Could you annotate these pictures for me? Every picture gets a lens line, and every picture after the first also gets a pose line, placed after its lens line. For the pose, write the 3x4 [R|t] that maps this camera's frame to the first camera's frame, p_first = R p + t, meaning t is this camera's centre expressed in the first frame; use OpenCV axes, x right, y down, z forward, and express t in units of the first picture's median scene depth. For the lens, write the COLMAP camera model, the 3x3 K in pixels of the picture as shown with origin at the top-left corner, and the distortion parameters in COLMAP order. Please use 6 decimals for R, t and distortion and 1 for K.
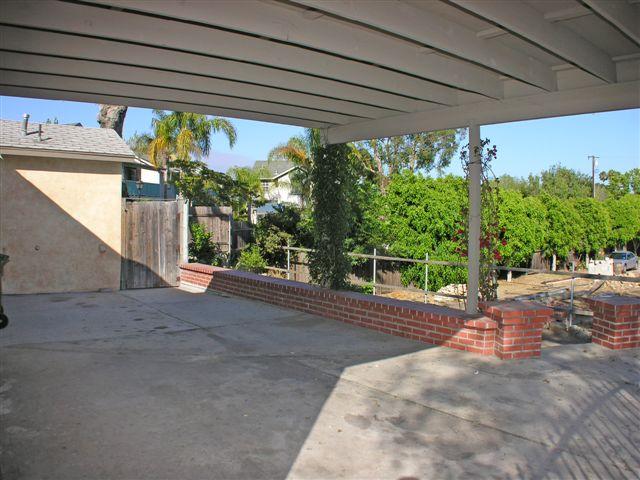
lens RADIAL K [[534.0, 0, 320.0], [0, 534.0, 240.0], [0, 0, 1]] dist [-0.298320, 0.167791]
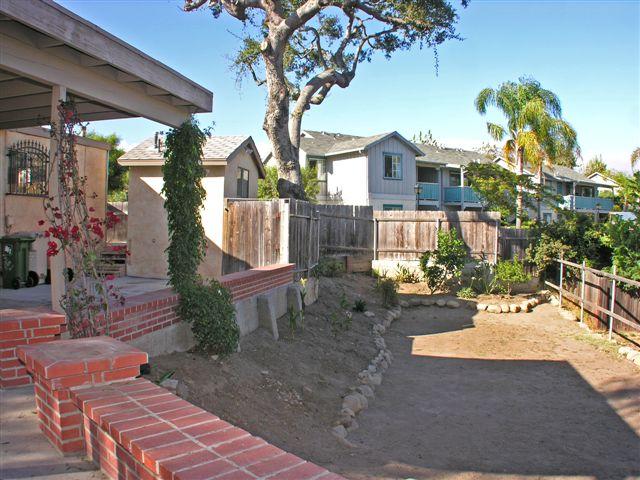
lens RADIAL K [[534.0, 0, 320.0], [0, 534.0, 240.0], [0, 0, 1]] dist [-0.298320, 0.167791]
pose [[0.650463, 0.026939, -0.759060, 0.564595], [-0.042901, 0.999078, -0.001306, -0.000835], [0.758325, 0.033414, 0.651019, 0.402783]]
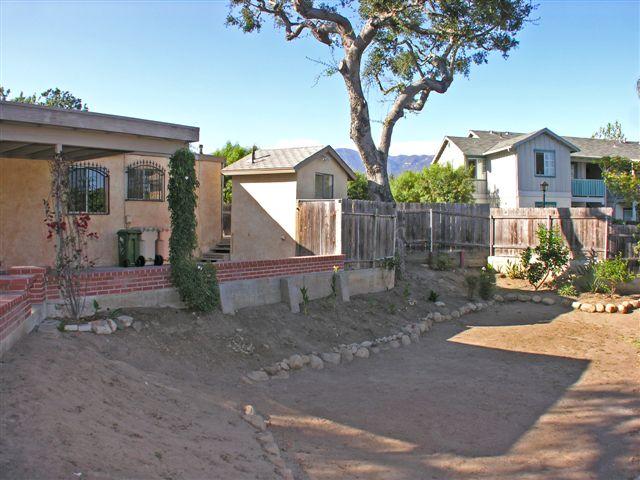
lens RADIAL K [[534.0, 0, 320.0], [0, 534.0, 240.0], [0, 0, 1]] dist [-0.298320, 0.167791]
pose [[0.259717, 0.032261, -0.965146, 0.900774], [-0.046319, 0.998708, 0.020919, -0.009175], [0.964573, 0.039272, 0.260876, 0.664949]]
